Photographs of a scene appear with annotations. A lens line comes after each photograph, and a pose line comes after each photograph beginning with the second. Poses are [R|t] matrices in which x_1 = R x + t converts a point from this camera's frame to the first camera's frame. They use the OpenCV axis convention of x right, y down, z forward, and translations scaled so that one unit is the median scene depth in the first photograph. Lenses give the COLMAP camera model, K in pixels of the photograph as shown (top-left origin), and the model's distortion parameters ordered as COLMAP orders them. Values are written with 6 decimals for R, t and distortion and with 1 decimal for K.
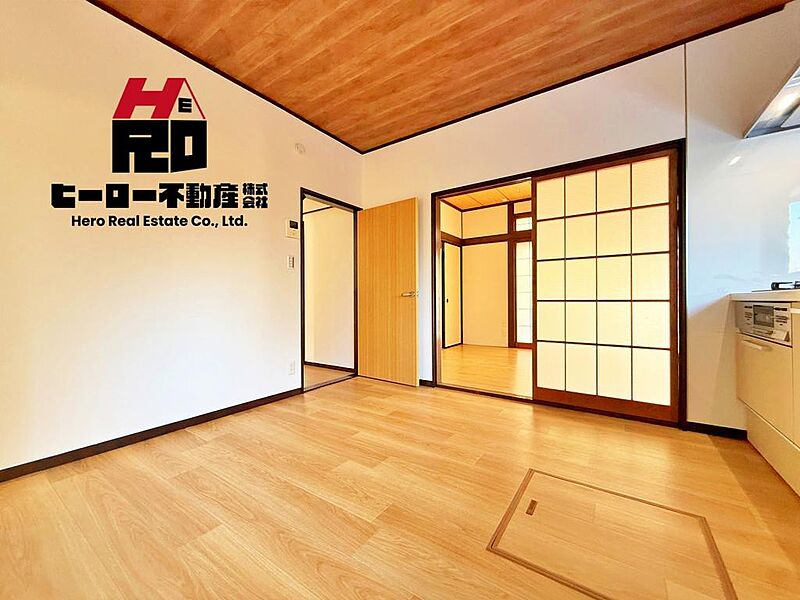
lens RADIAL K [[320.3, 0, 399.0], [0, 320.3, 299.5], [0, 0, 1]] dist [0.001207, 0.000146]
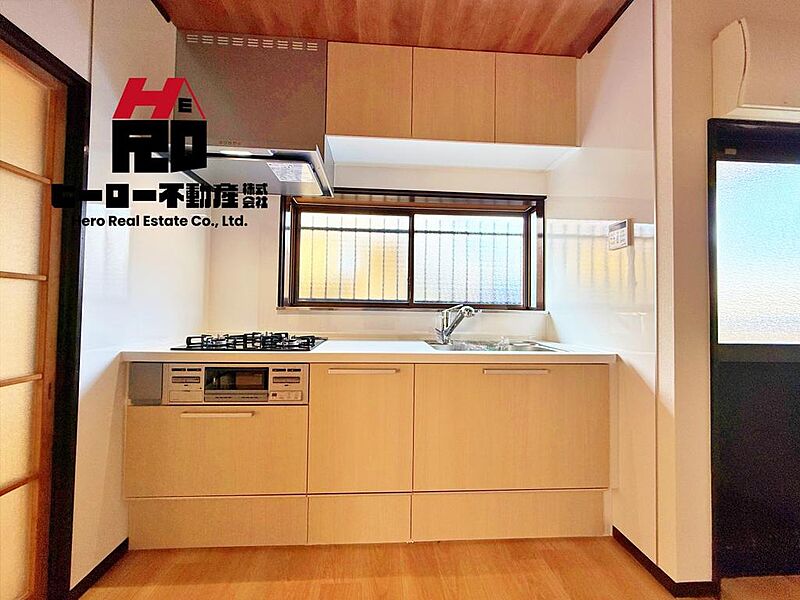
lens RADIAL K [[324.4, 0, 398.9], [0, 324.4, 298.5], [0, 0, 1]] dist [0.002933, 0.000323]
pose [[-0.621006, 0.020286, 0.783543, 0.106011], [-0.013222, 0.999252, -0.036350, -0.111318], [-0.783695, -0.032934, -0.620273, 0.928790]]
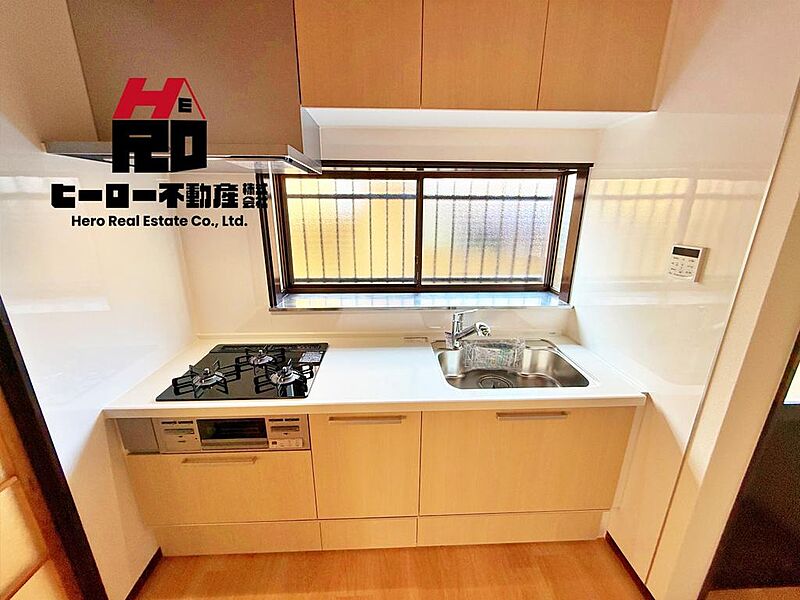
lens RADIAL K [[320.3, 0, 399.0], [0, 320.3, 299.5], [0, 0, 1]] dist [0.001207, 0.000146]
pose [[-0.604600, -0.221306, 0.765169, 0.231024], [-0.002257, 0.961100, 0.276191, -0.389081], [-0.796526, 0.165258, -0.581580, 0.829234]]
